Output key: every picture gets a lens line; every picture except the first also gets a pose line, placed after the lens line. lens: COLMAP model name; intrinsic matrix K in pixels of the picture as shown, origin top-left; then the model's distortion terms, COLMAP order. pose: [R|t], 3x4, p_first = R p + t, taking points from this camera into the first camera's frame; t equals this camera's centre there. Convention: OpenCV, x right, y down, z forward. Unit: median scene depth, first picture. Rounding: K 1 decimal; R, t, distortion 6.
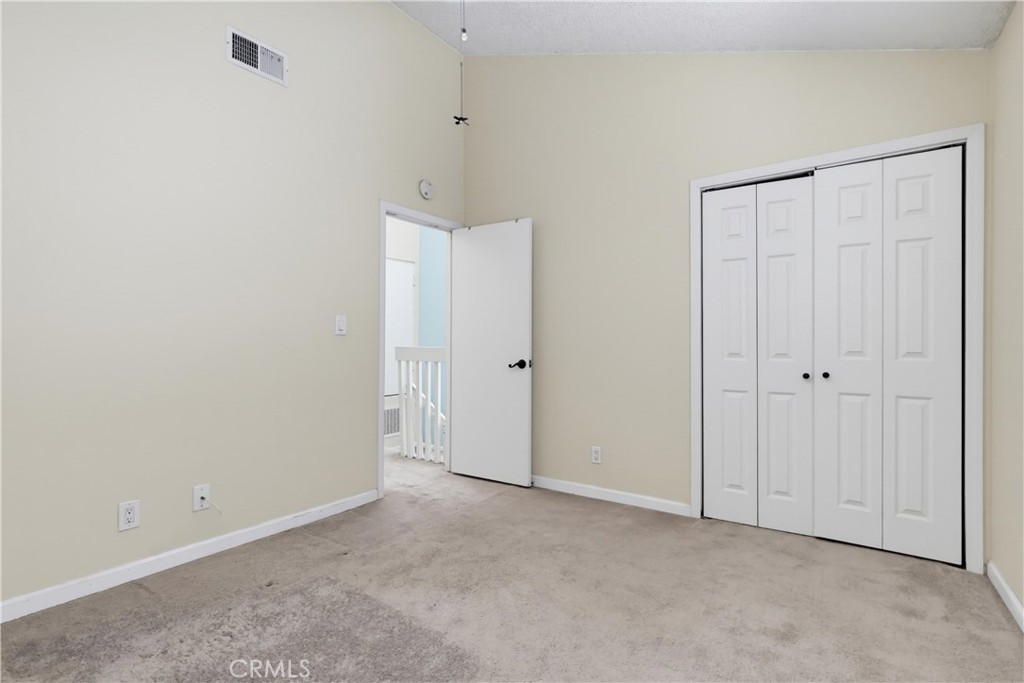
lens RADIAL K [[487.5, 0, 512.0], [0, 487.5, 341.5], [0, 0, 1]] dist [-0.003753, -0.000255]
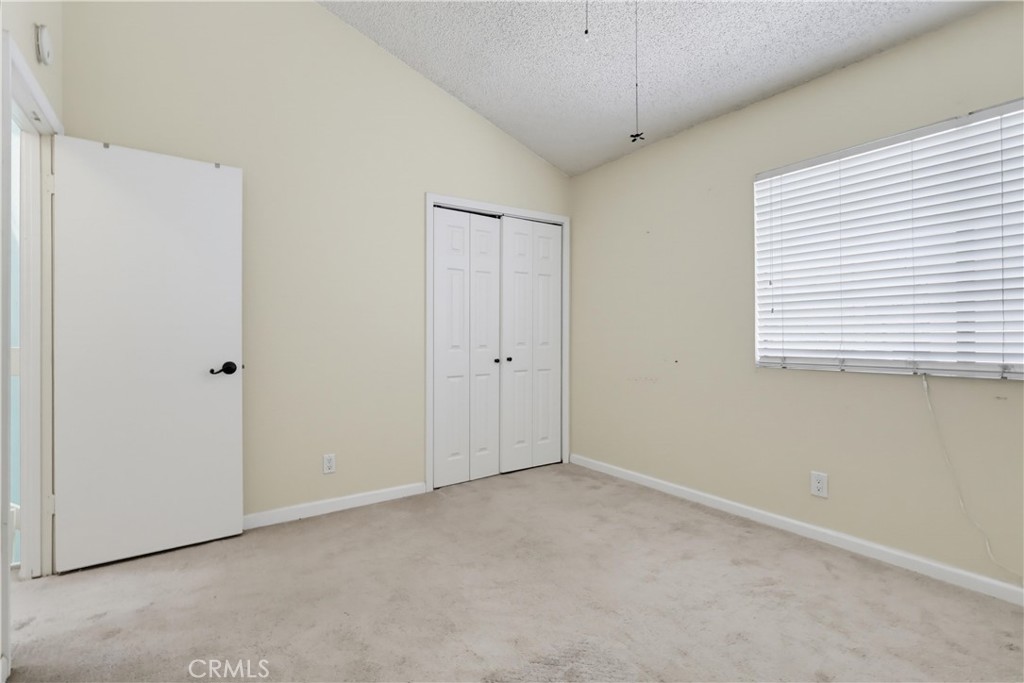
lens RADIAL K [[474.9, 0, 509.4], [0, 474.9, 334.9], [0, 0, 1]] dist [-0.001811, 0.000094]
pose [[0.349047, 0.000304, 0.937105, -0.642438], [-0.000200, 1.000000, -0.000250, -0.003131], [-0.937105, -0.000100, 0.349047, 0.473605]]
